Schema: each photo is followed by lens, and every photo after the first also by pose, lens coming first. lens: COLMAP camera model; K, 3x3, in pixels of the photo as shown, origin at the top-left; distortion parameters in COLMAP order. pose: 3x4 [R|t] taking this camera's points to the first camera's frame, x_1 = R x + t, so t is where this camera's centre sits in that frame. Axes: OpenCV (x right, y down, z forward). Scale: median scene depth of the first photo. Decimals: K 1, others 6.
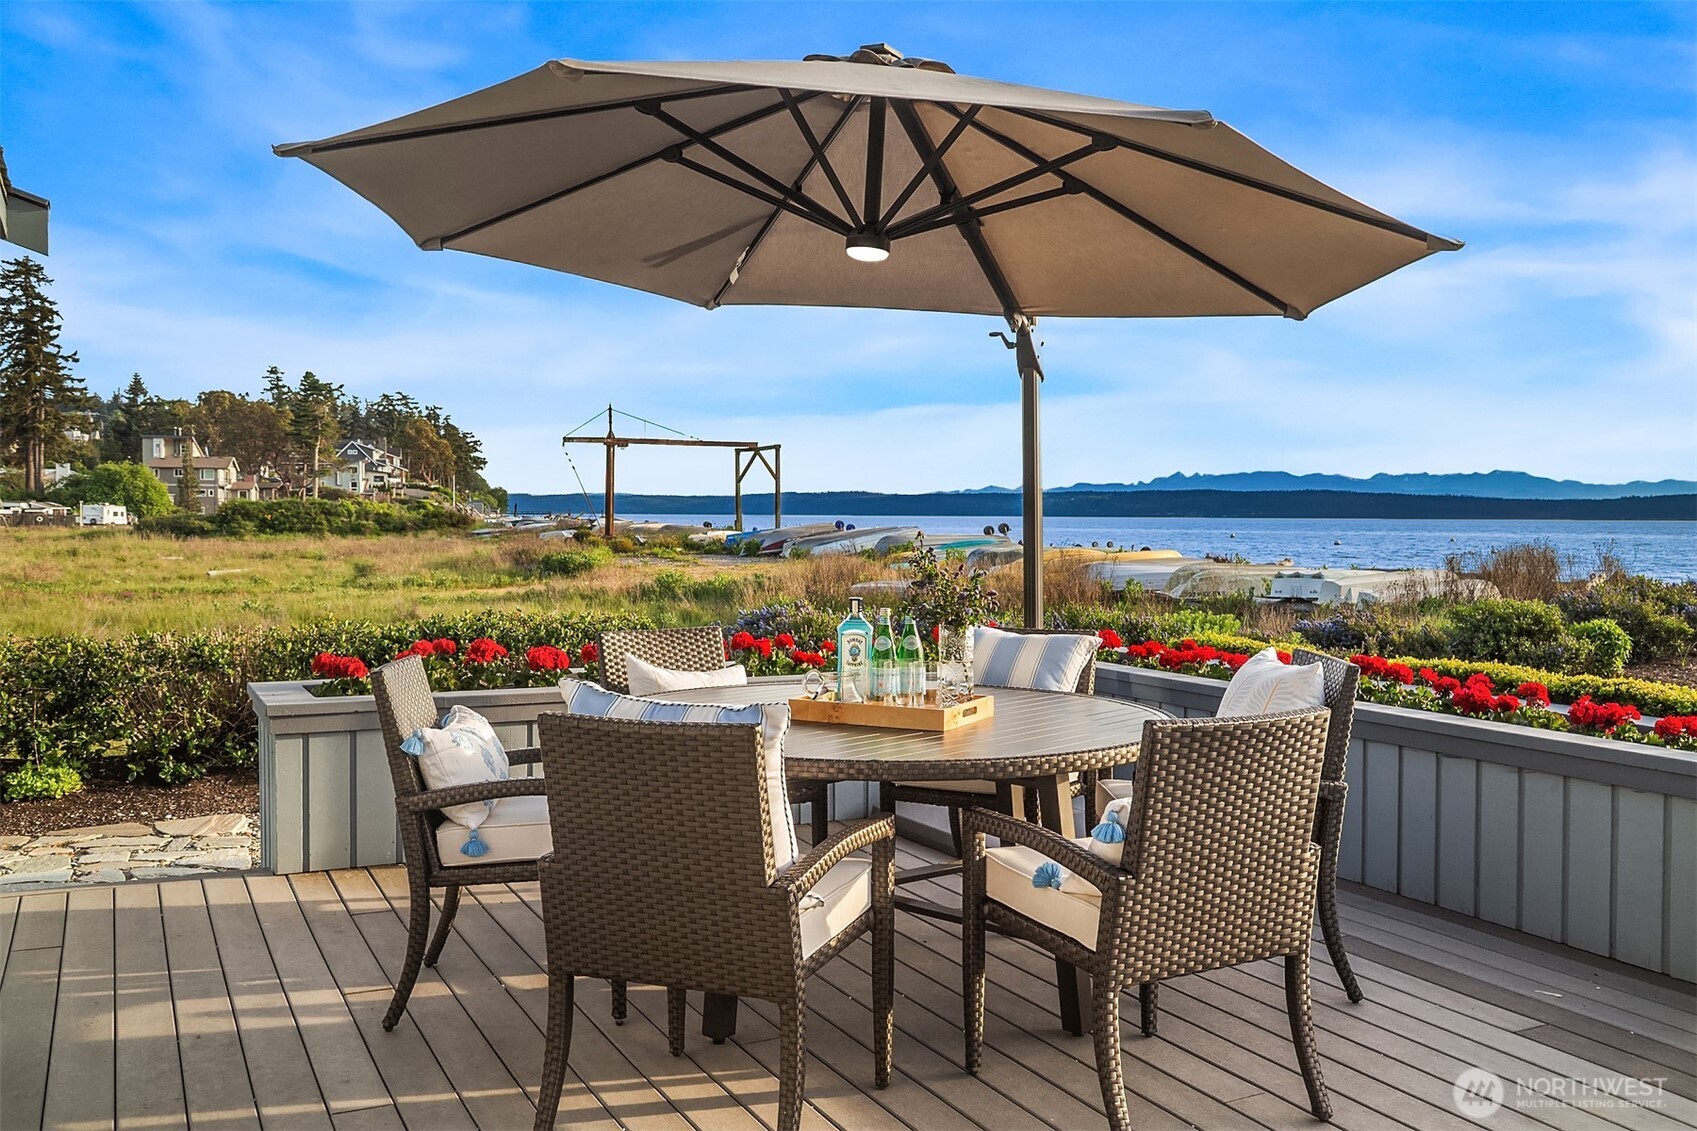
lens RADIAL K [[1431.3, 0, 848.5], [0, 1431.3, 565.5], [0, 0, 1]] dist [-0.011310, 0.001117]
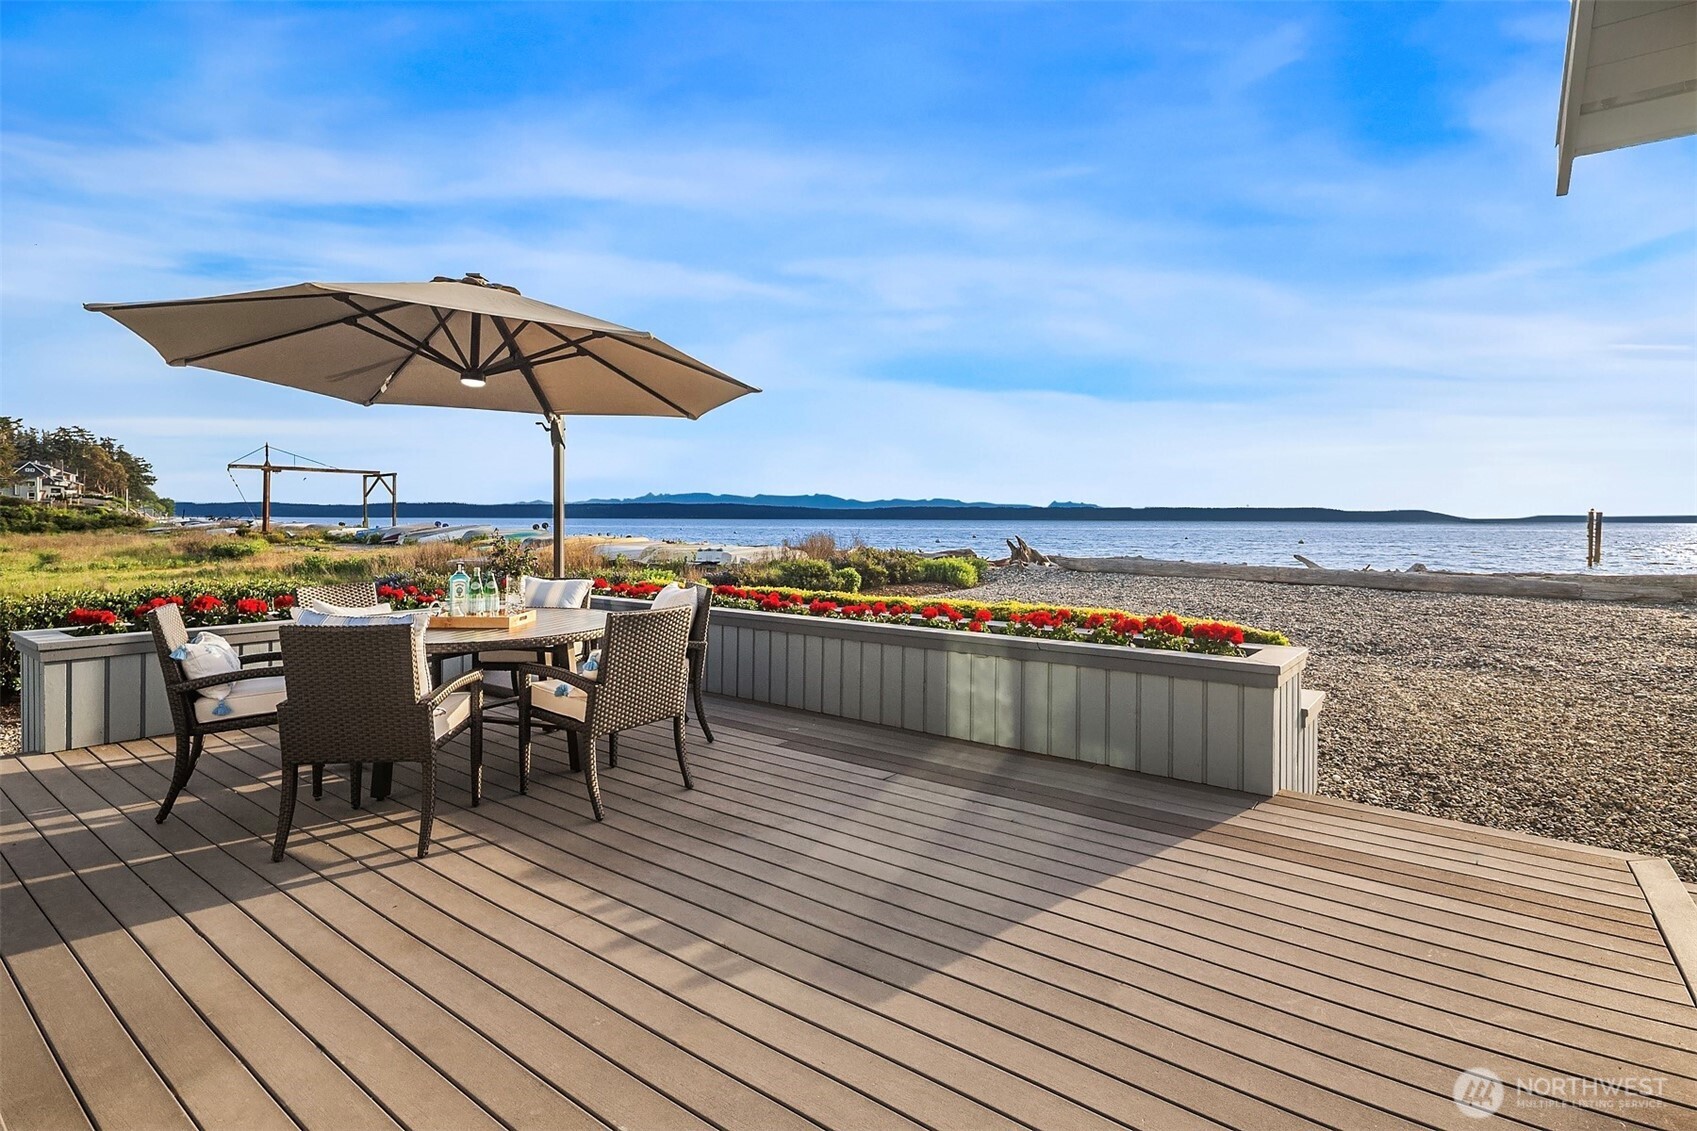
lens RADIAL K [[832.3, 0, 837.0], [0, 832.3, 490.8], [0, 0, 1]] dist [-0.005727, -0.000372]
pose [[0.902849, 0.012829, 0.429766, -0.012744], [0.015963, 0.997865, -0.063323, 0.003447], [-0.429661, 0.064031, 0.900717, -0.149137]]
